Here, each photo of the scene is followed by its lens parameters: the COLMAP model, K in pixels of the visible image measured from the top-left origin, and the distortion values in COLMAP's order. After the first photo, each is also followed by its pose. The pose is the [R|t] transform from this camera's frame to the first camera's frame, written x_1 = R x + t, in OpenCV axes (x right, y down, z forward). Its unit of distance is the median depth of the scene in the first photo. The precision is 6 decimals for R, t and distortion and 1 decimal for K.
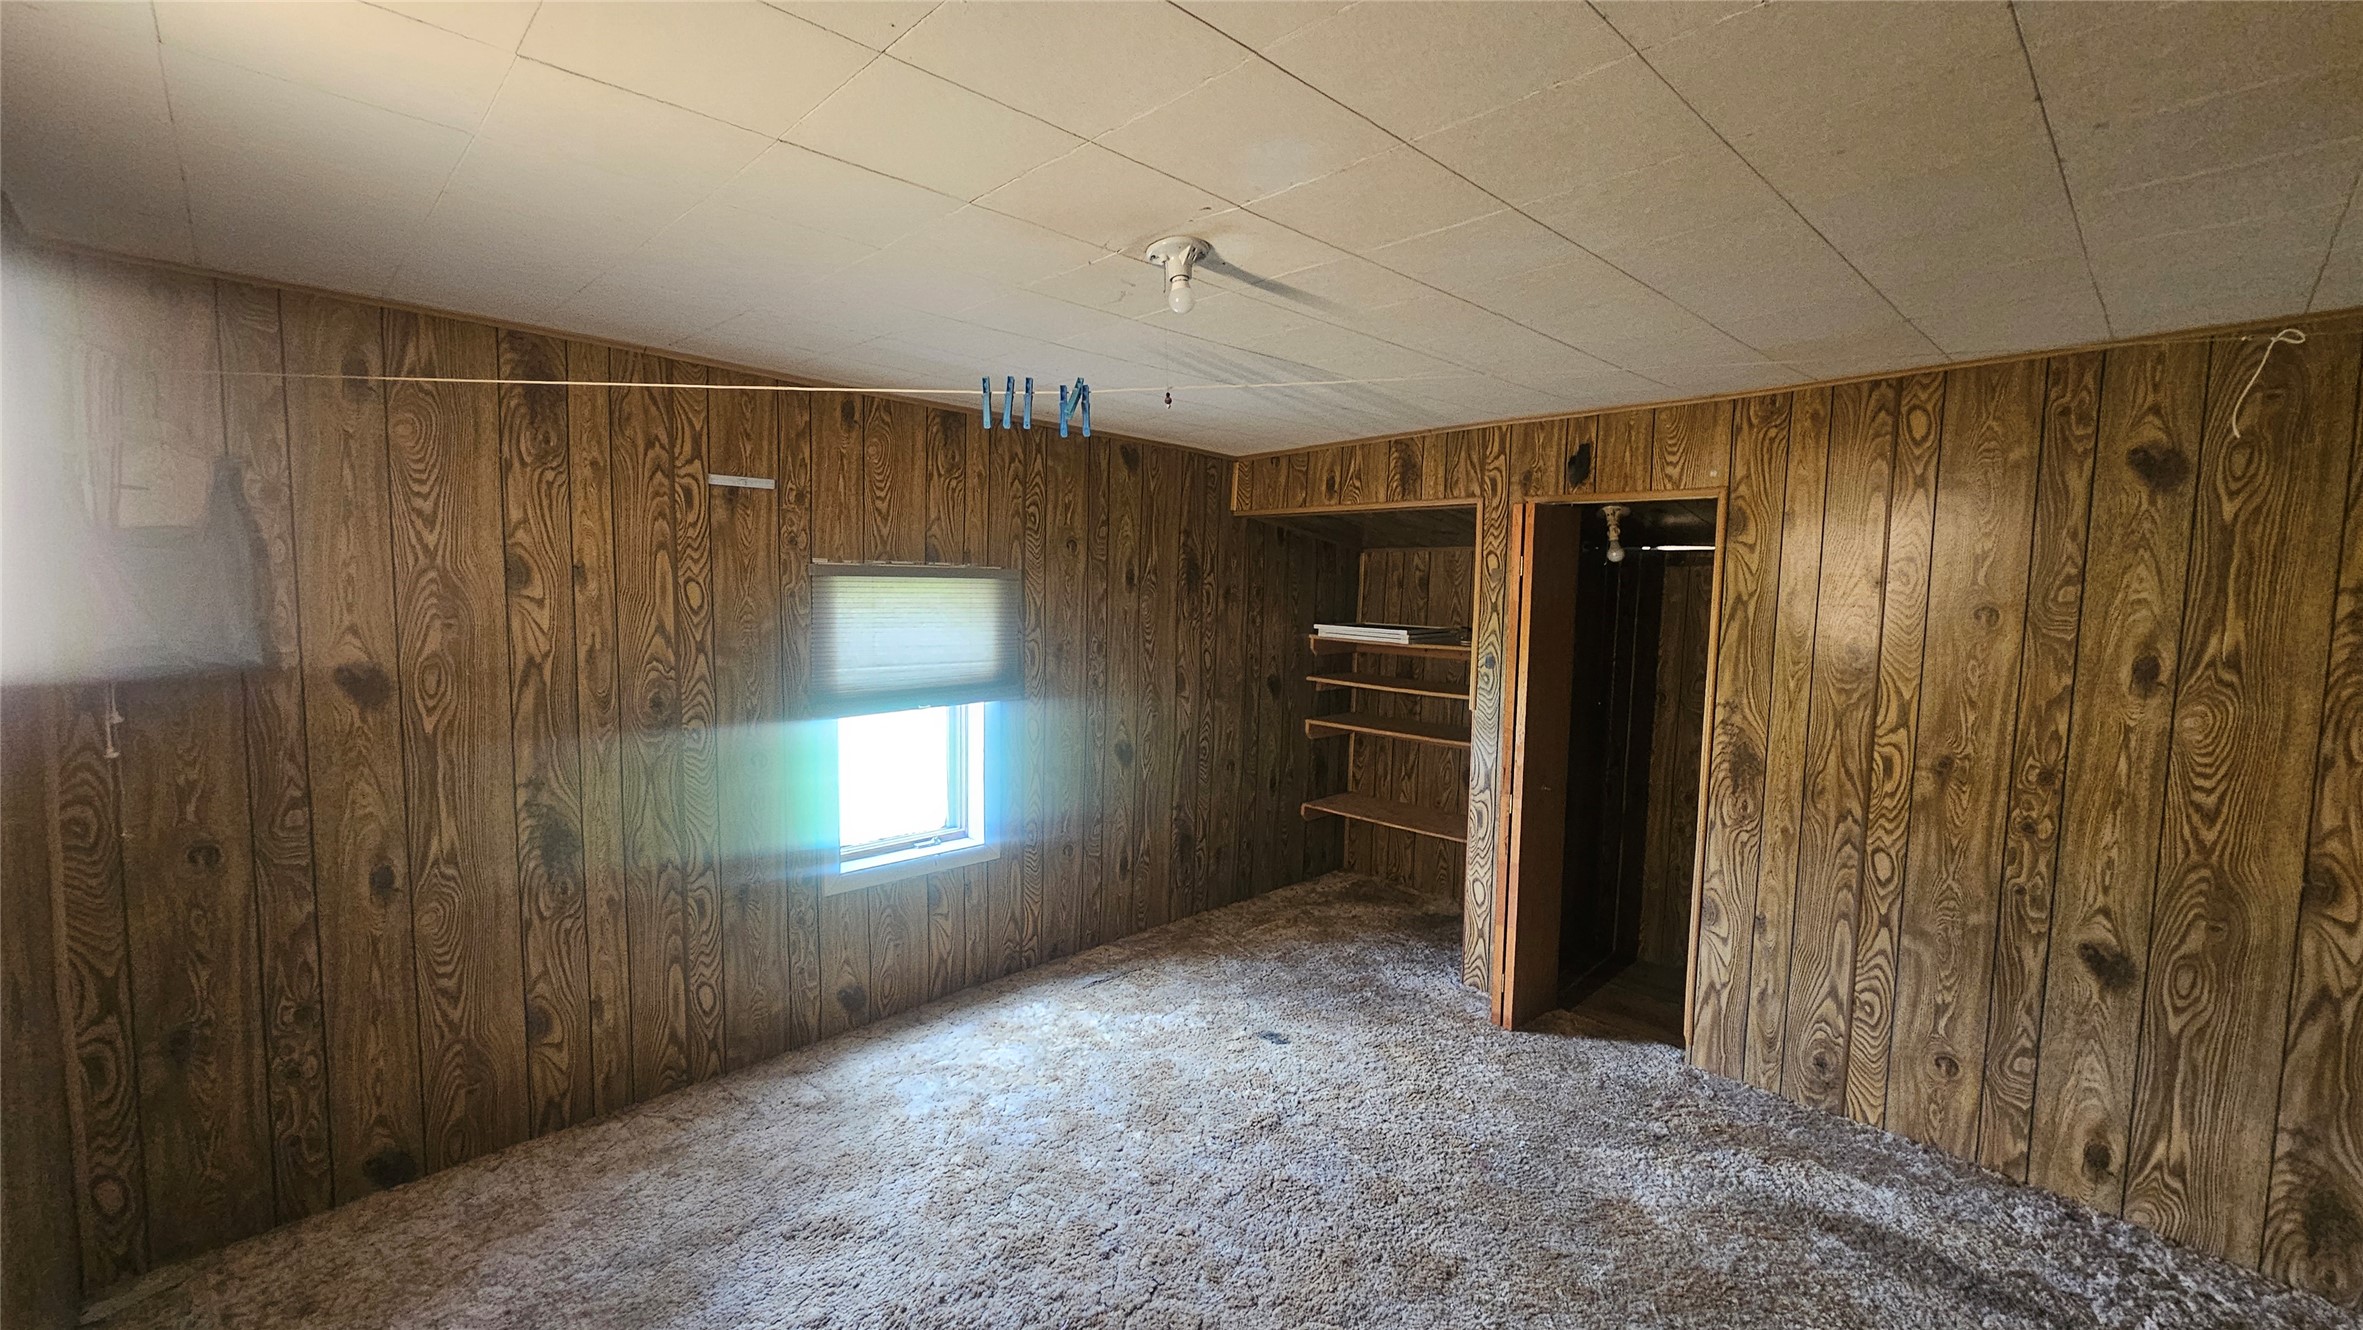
lens RADIAL K [[974.2, 0, 1170.7], [0, 974.2, 662.1], [0, 0, 1]] dist [-0.002873, 0.000345]
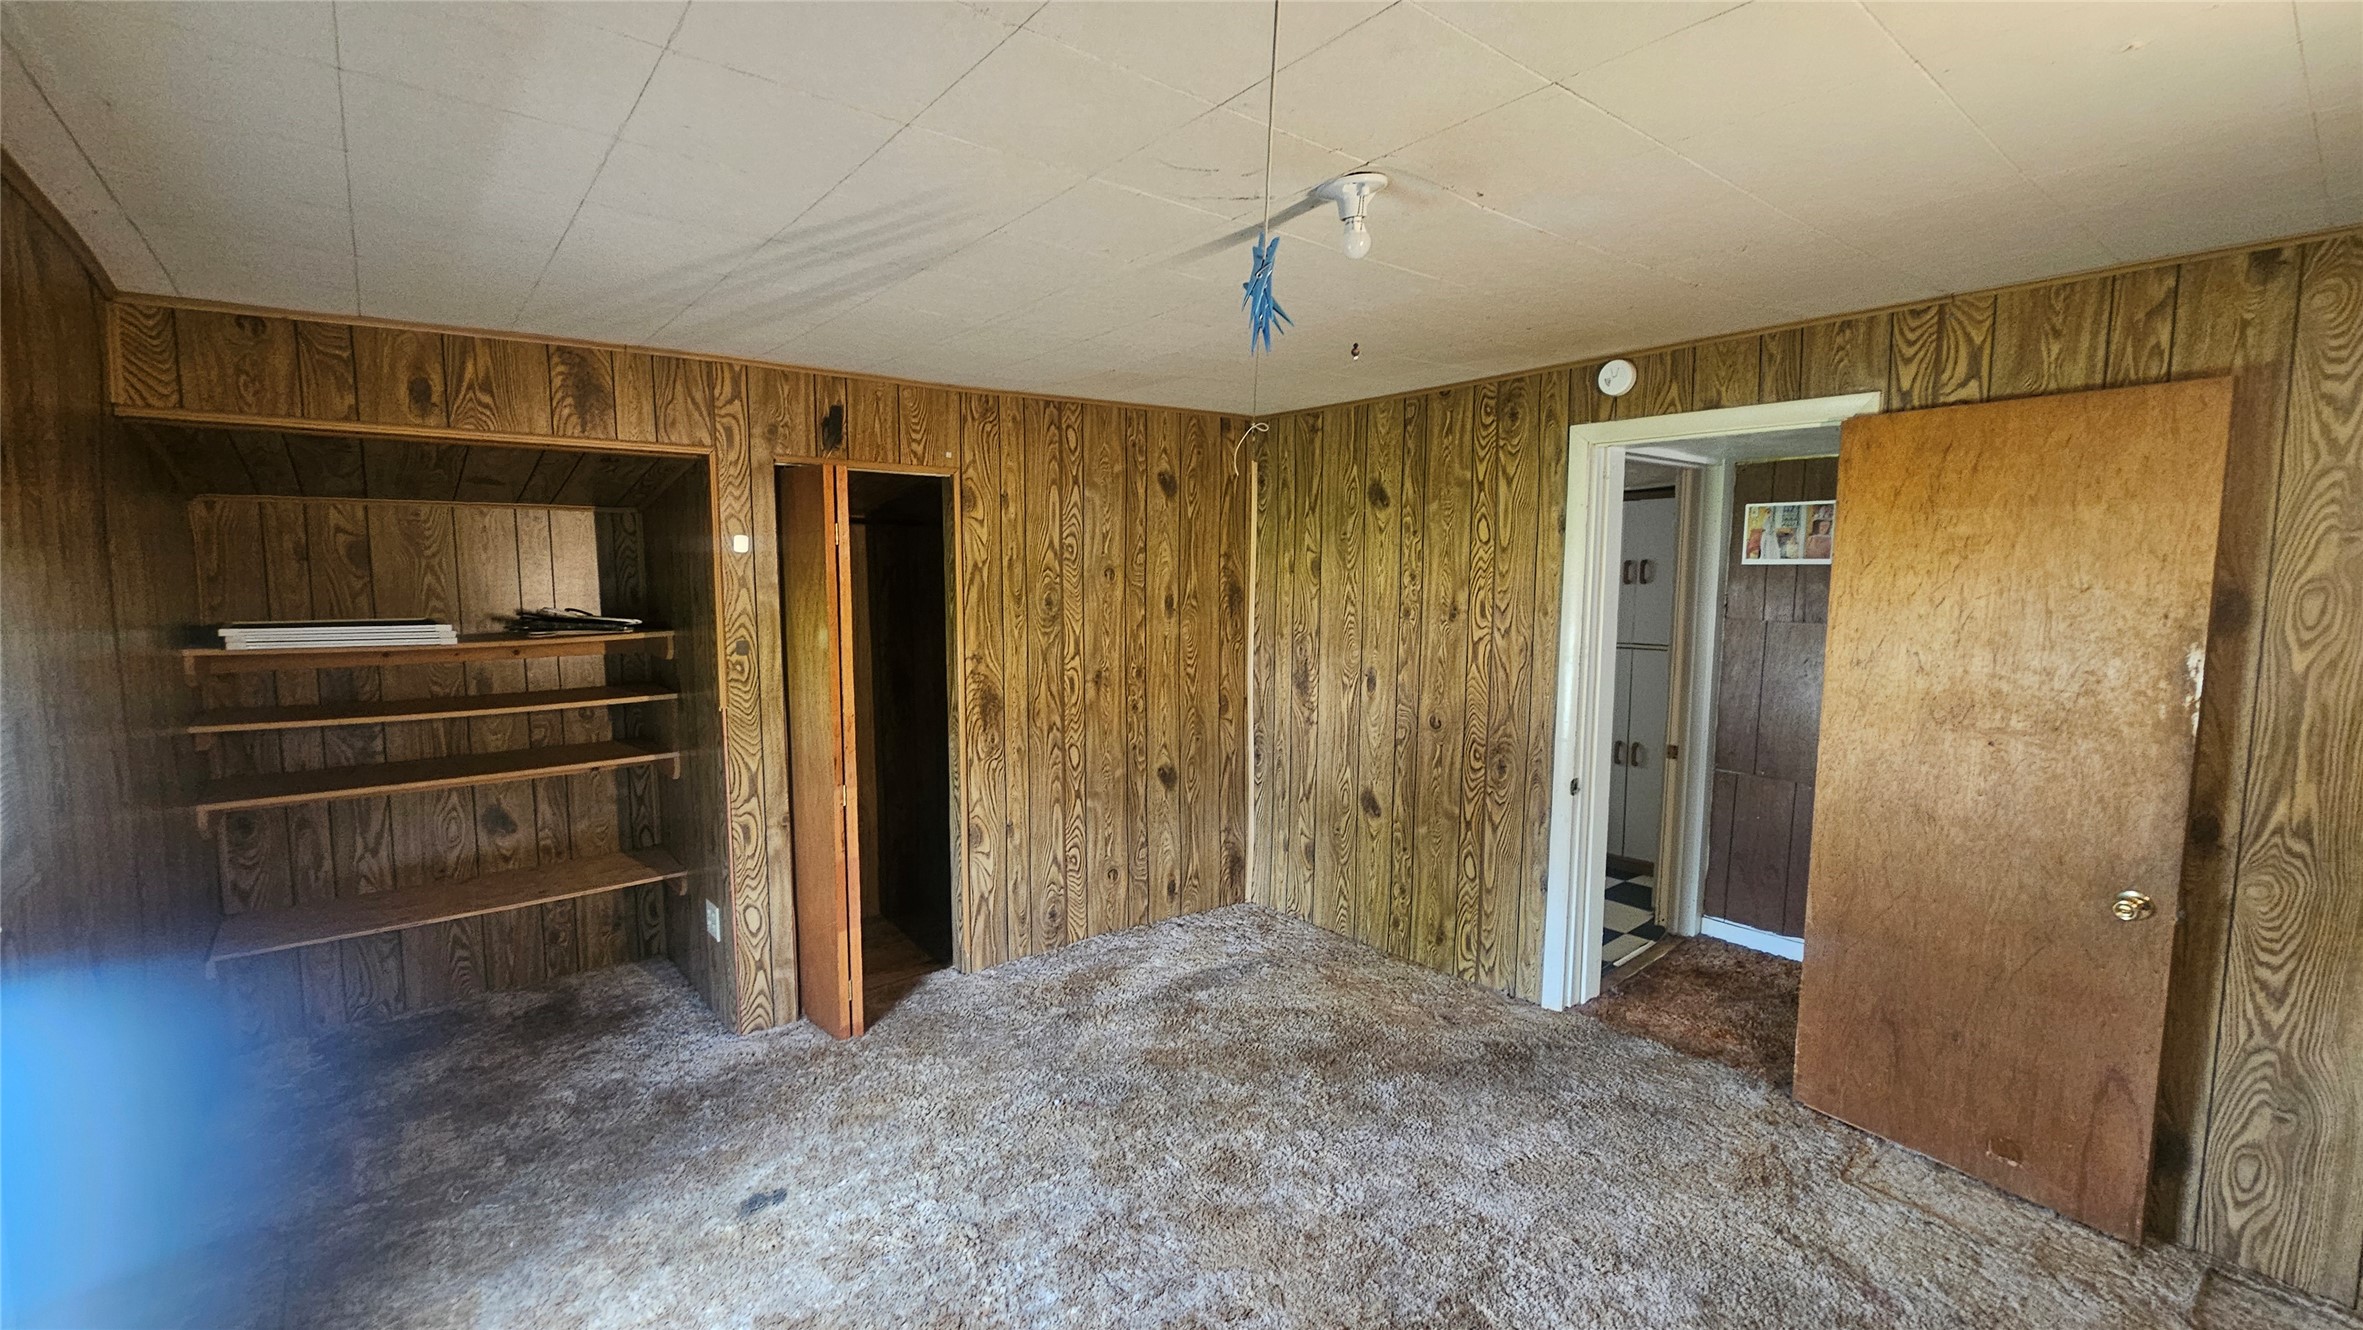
lens RADIAL K [[974.2, 0, 1170.7], [0, 974.2, 662.1], [0, 0, 1]] dist [-0.002873, 0.000345]
pose [[0.075473, -0.114764, 0.990522, -0.574151], [0.080763, 0.990795, 0.108642, -0.058831], [-0.993872, 0.071798, 0.084047, 0.676614]]
